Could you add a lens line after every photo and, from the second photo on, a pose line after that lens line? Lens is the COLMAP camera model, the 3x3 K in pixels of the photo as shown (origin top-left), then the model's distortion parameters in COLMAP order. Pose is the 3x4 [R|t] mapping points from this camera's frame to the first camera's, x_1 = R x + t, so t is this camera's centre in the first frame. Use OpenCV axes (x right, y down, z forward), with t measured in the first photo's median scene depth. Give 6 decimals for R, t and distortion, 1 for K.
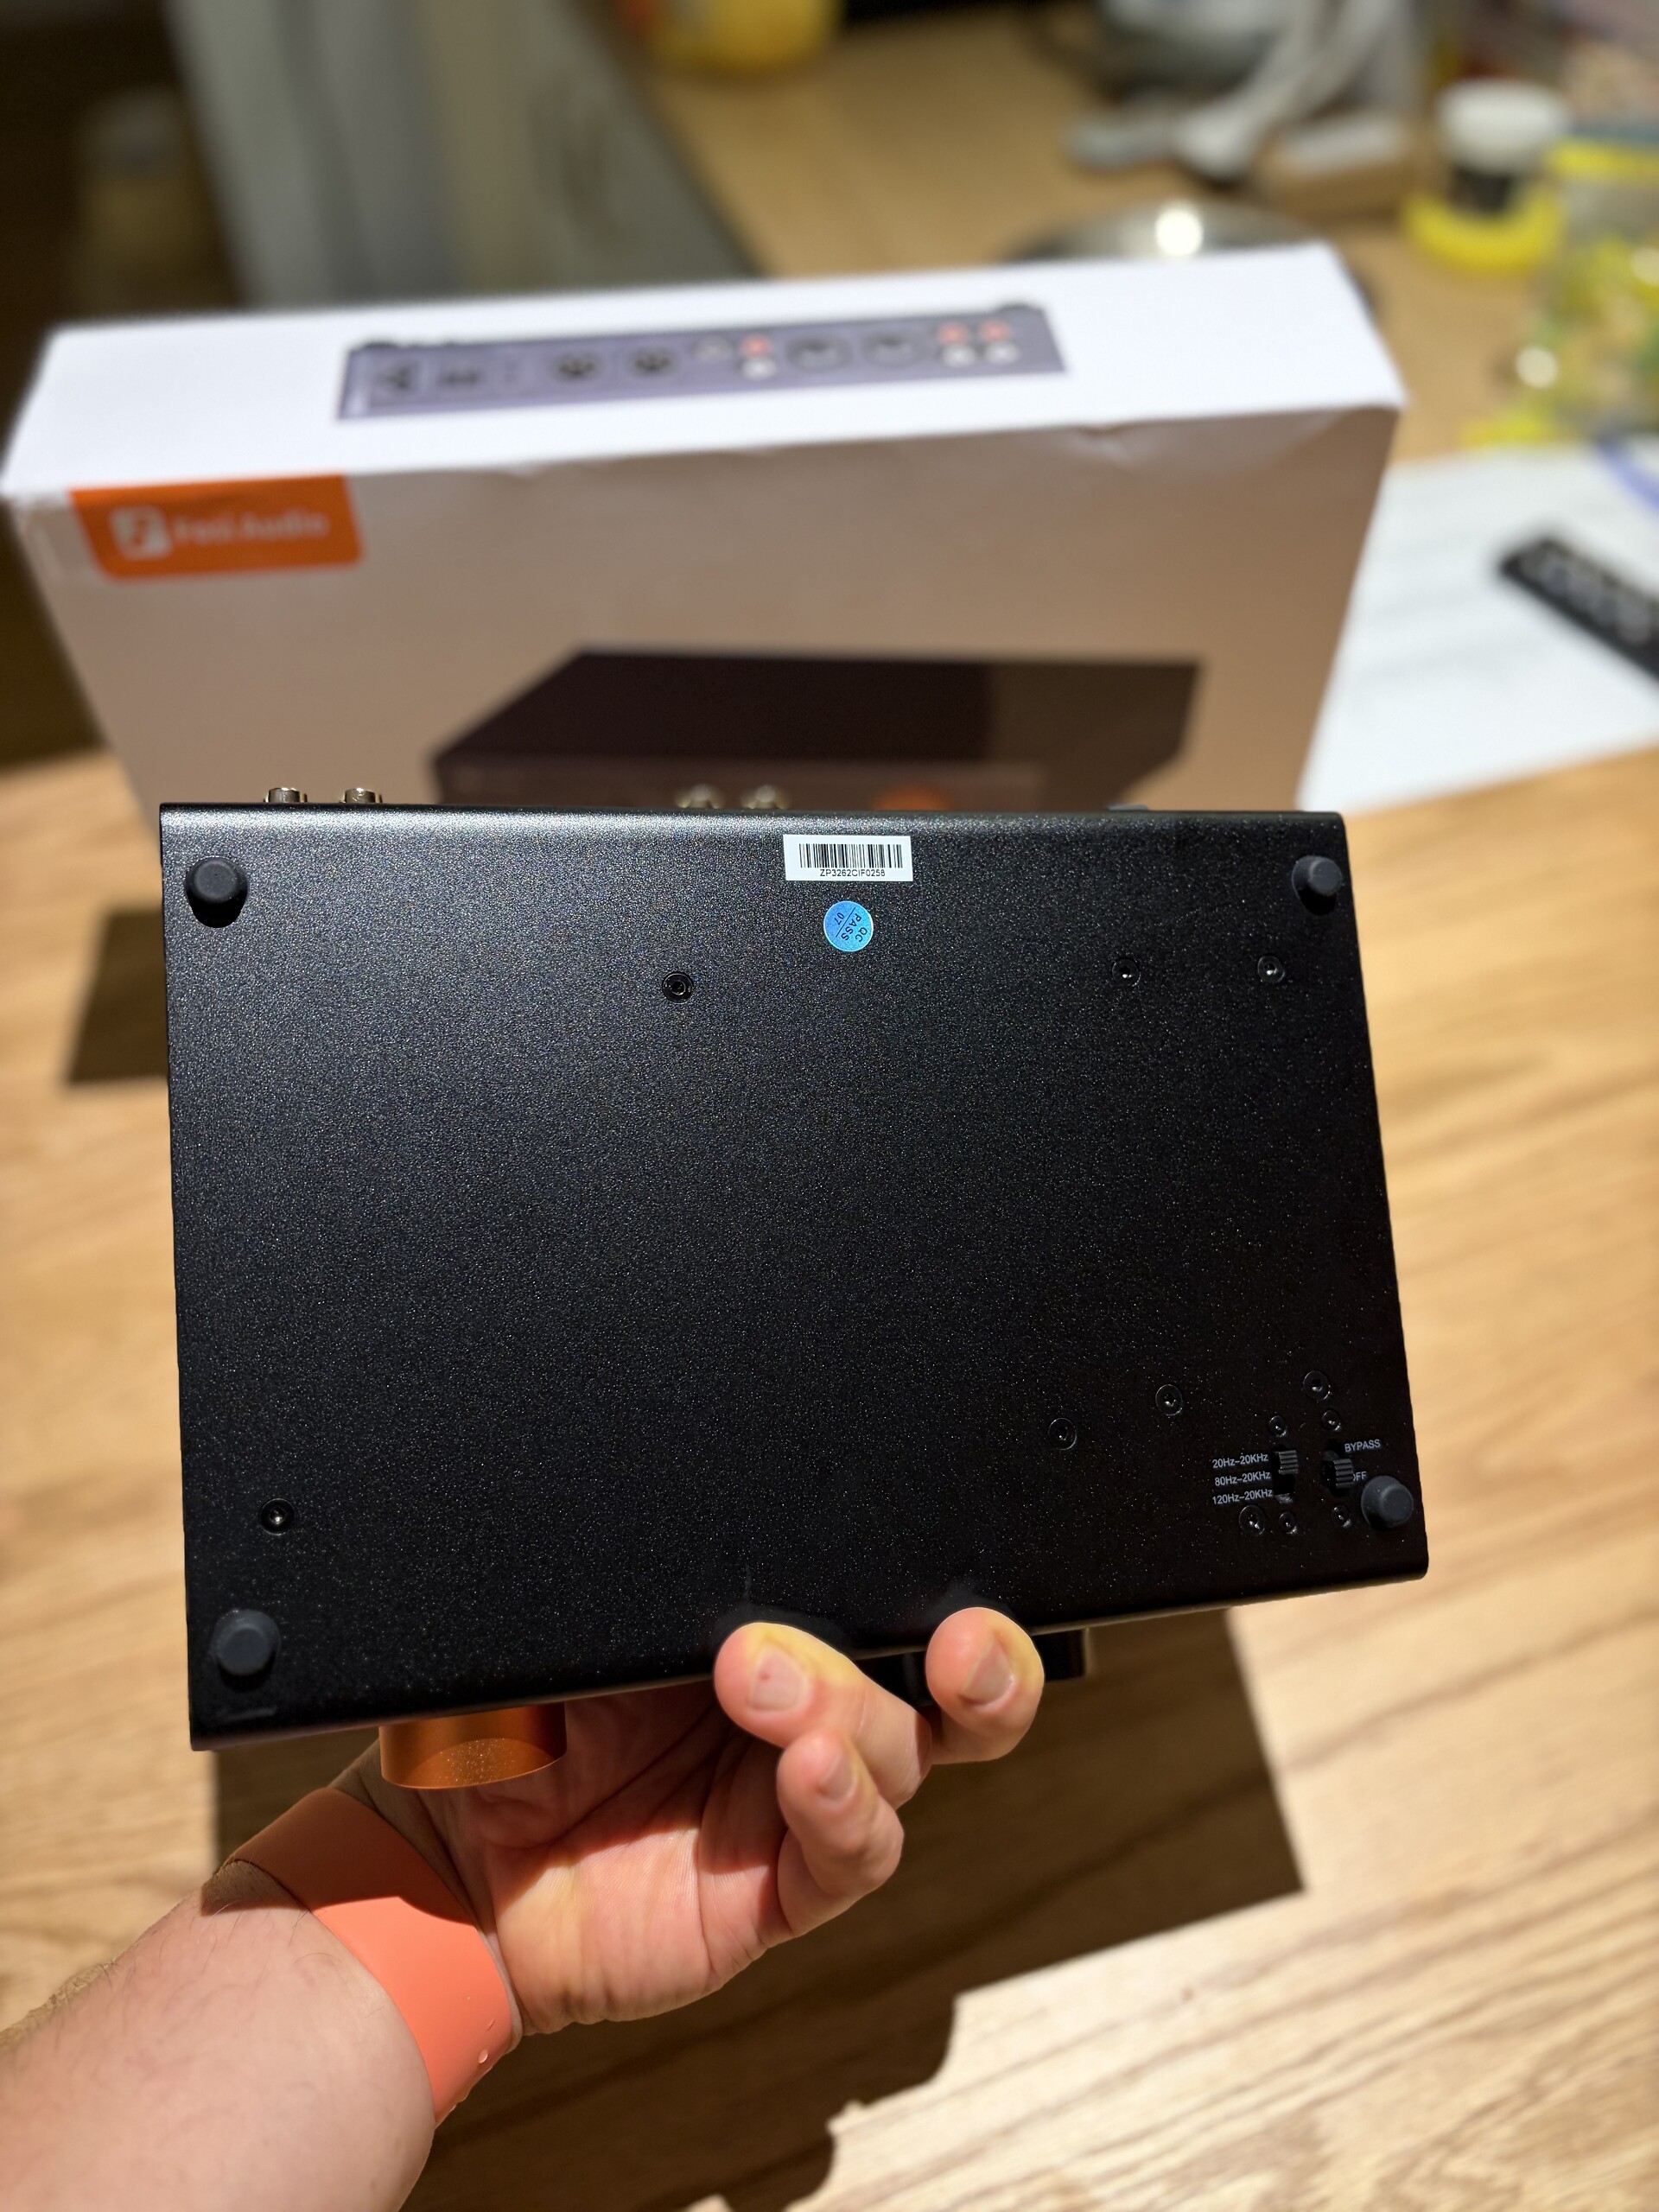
lens RADIAL K [[1678.8, 0, 838.8], [0, 1678.8, 1112.0], [0, 0, 1]] dist [0.037713, -0.059412]
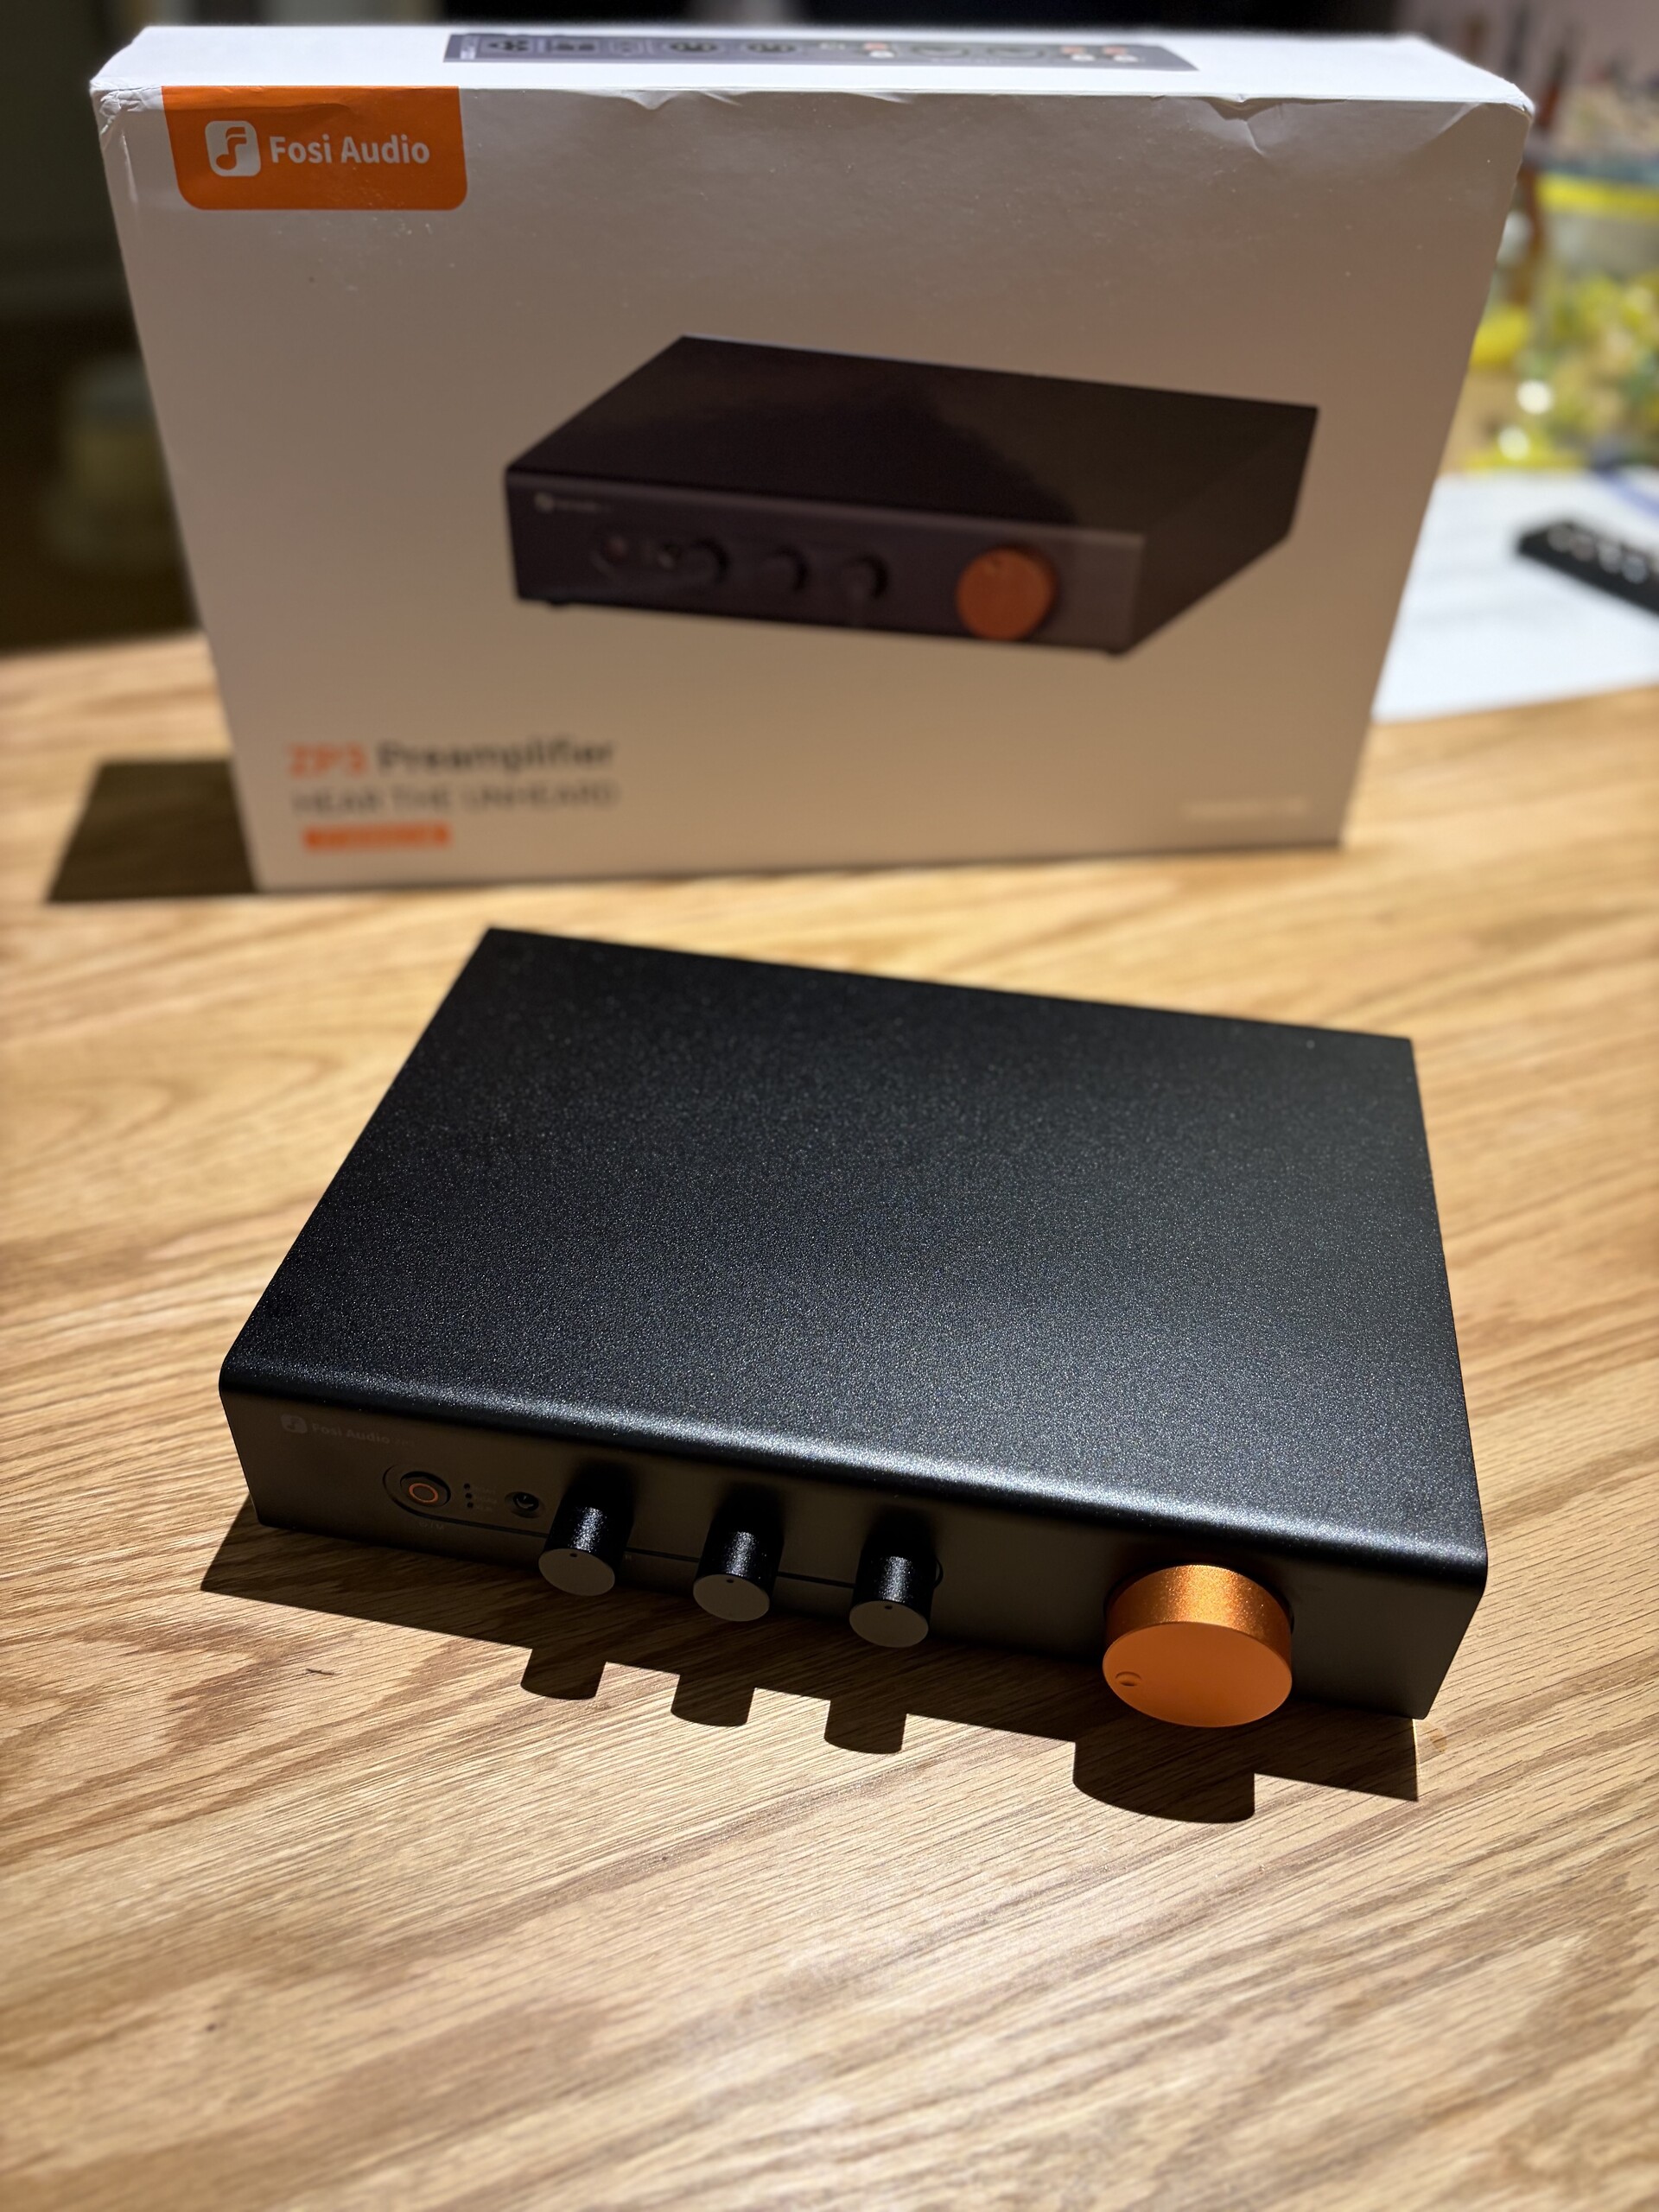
lens RADIAL K [[1678.8, 0, 841.8], [0, 1678.8, 1112.1], [0, 0, 1]] dist [0.037713, -0.059412]
pose [[0.998277, 0.016045, 0.056435, -0.117399], [-0.005333, 0.982713, -0.185060, 0.347049], [-0.058429, 0.184440, 0.981105, 0.157460]]
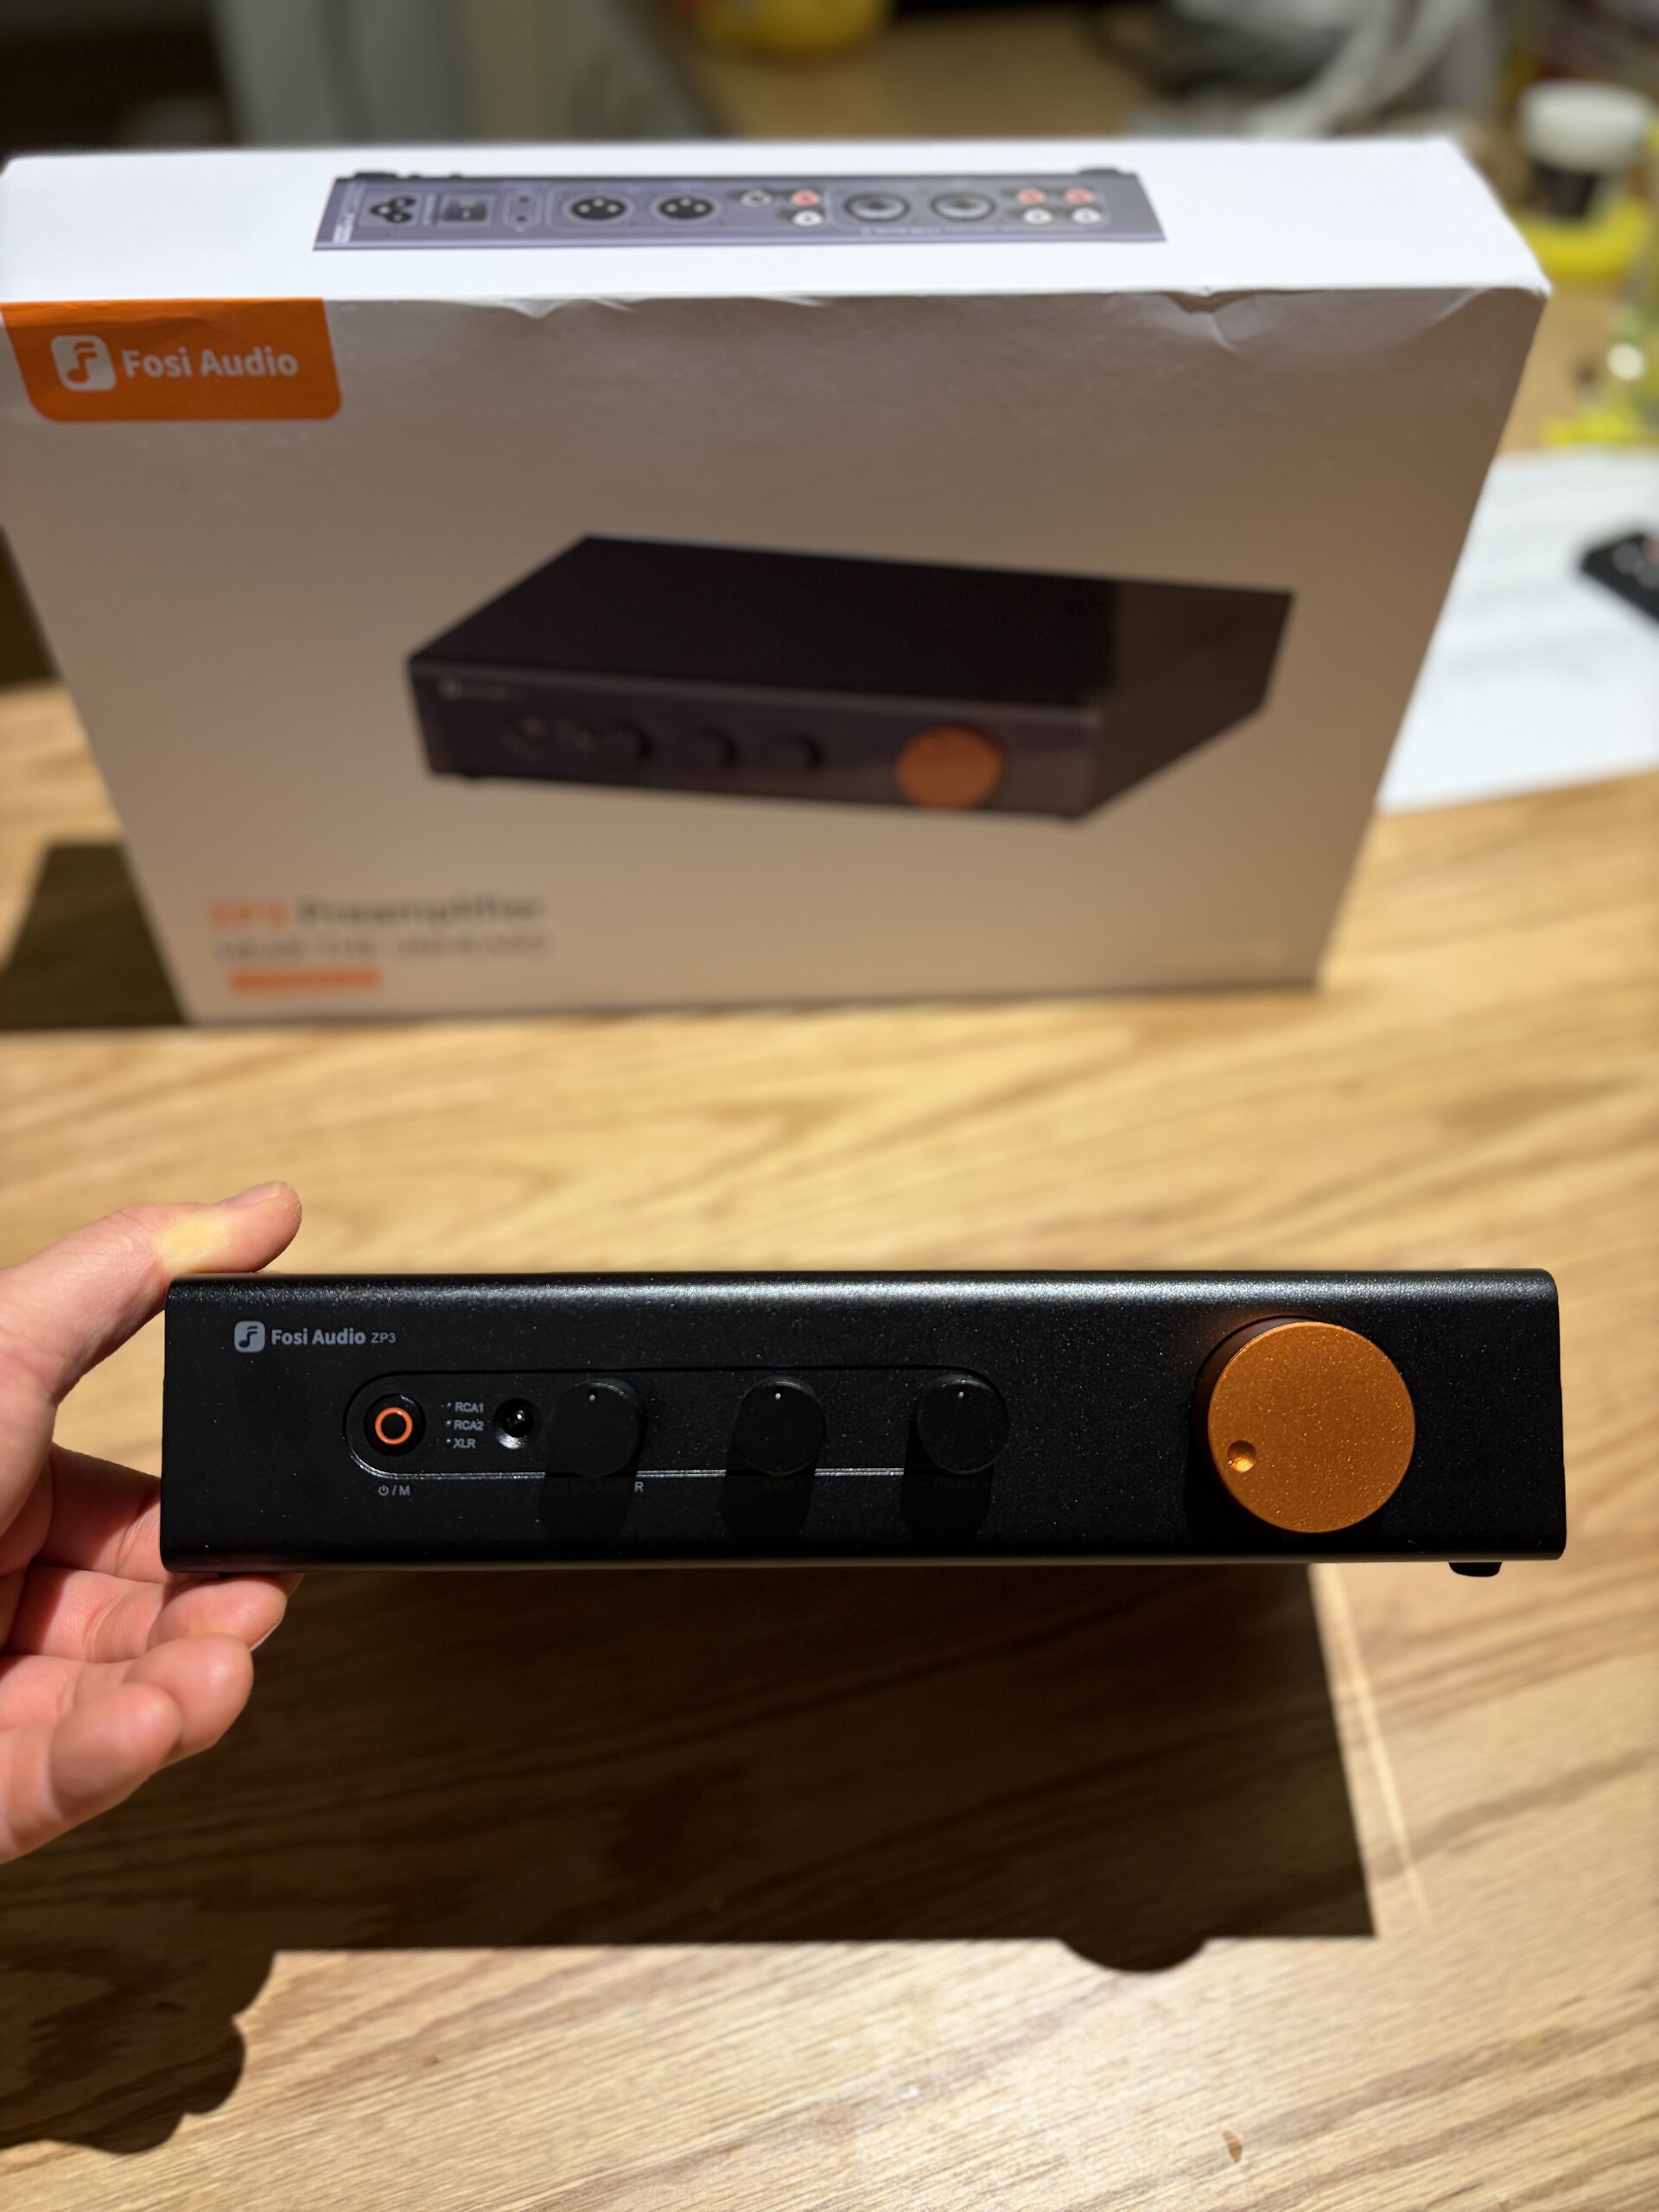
lens RADIAL K [[1678.8, 0, 837.9], [0, 1678.8, 1114.2], [0, 0, 1]] dist [0.037713, -0.059412]
pose [[0.998870, 0.047294, 0.004658, -0.014209], [-0.047126, 0.998399, -0.031286, 0.047389], [-0.006130, 0.031031, 0.999500, 0.146101]]
